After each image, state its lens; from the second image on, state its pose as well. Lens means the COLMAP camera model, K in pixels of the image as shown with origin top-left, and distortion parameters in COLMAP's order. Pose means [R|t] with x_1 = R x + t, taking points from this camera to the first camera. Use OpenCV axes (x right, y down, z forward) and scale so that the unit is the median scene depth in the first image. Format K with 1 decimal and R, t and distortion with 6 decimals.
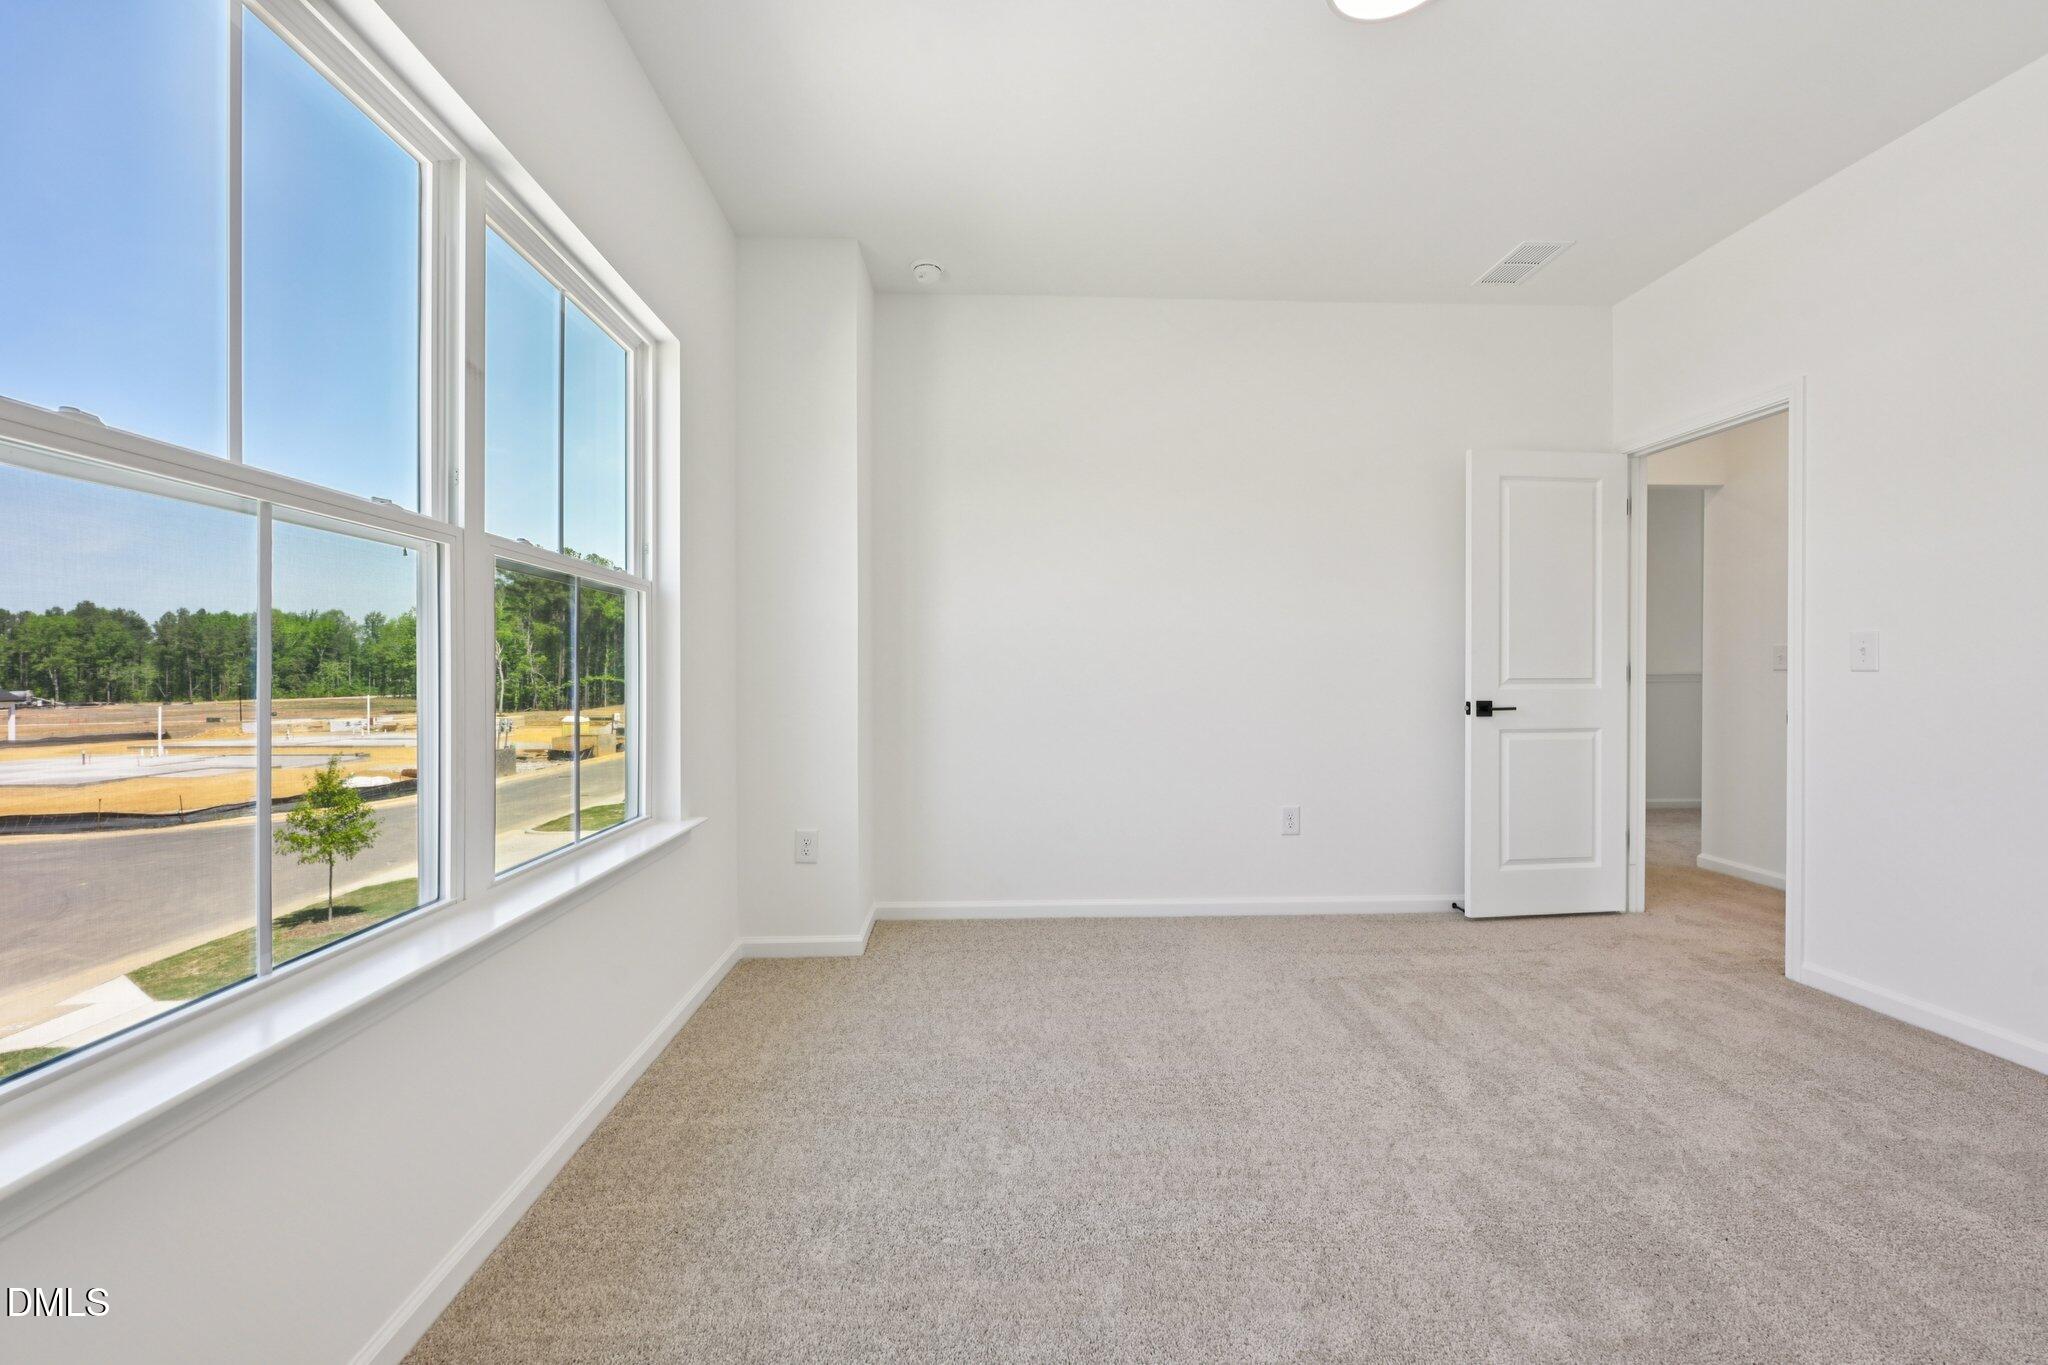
lens RADIAL K [[819.1, 0, 1022.6], [0, 819.1, 665.7], [0, 0, 1]] dist [0.000823, 0.000226]
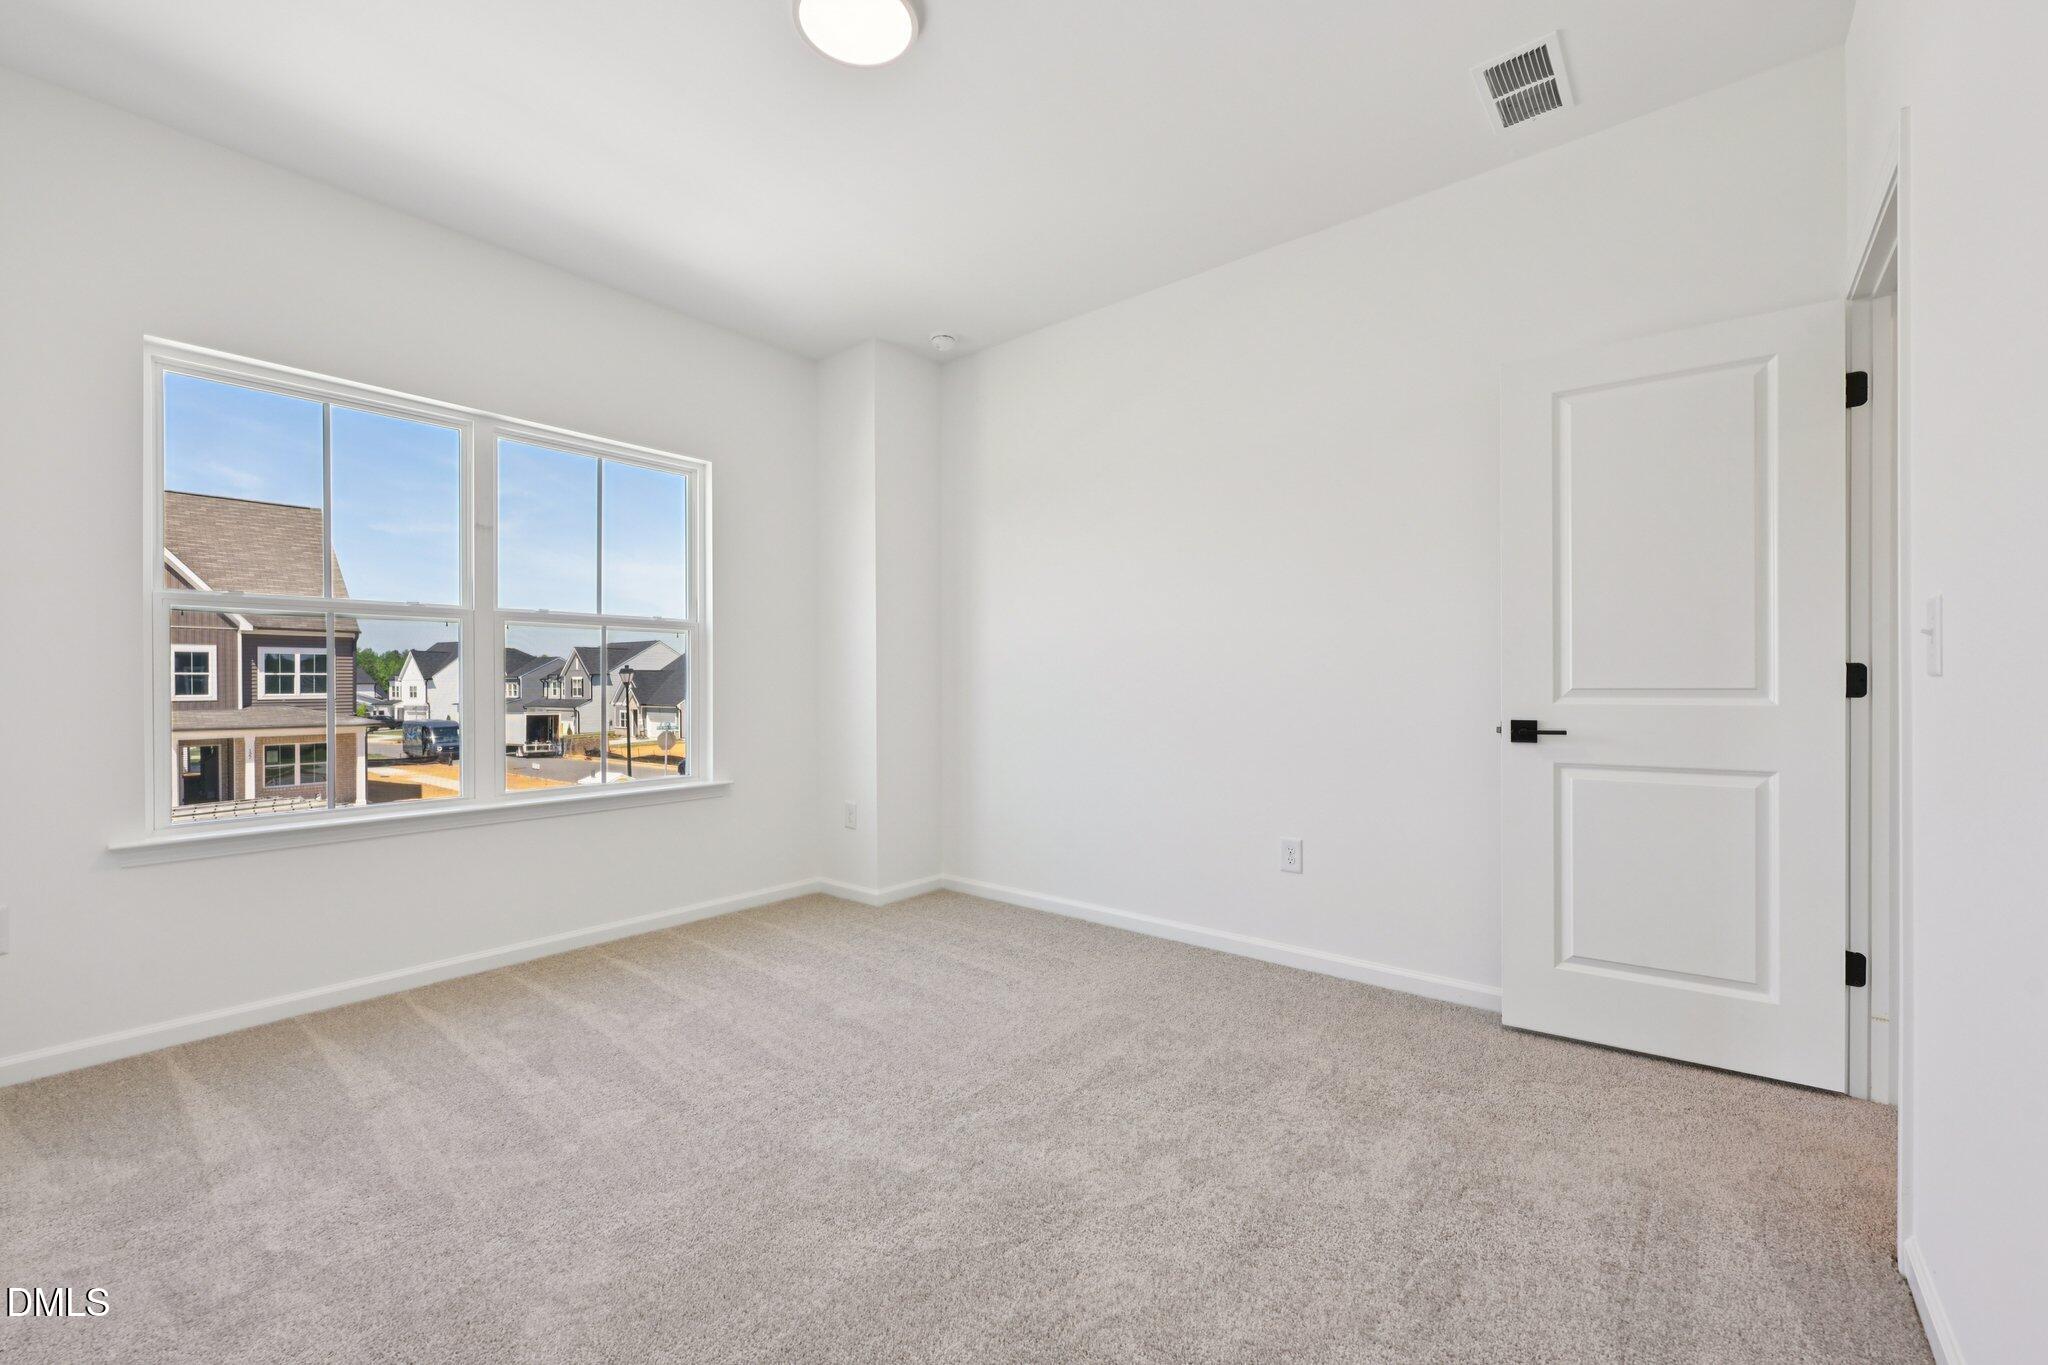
lens RADIAL K [[817.7, 0, 1021.4], [0, 817.7, 676.2], [0, 0, 1]] dist [0.002032, 0.000107]
pose [[0.739762, -0.007549, -0.672826, 0.716370], [0.008096, 0.999965, -0.002318, 0.003761], [0.672820, -0.003733, 0.739797, 0.193573]]
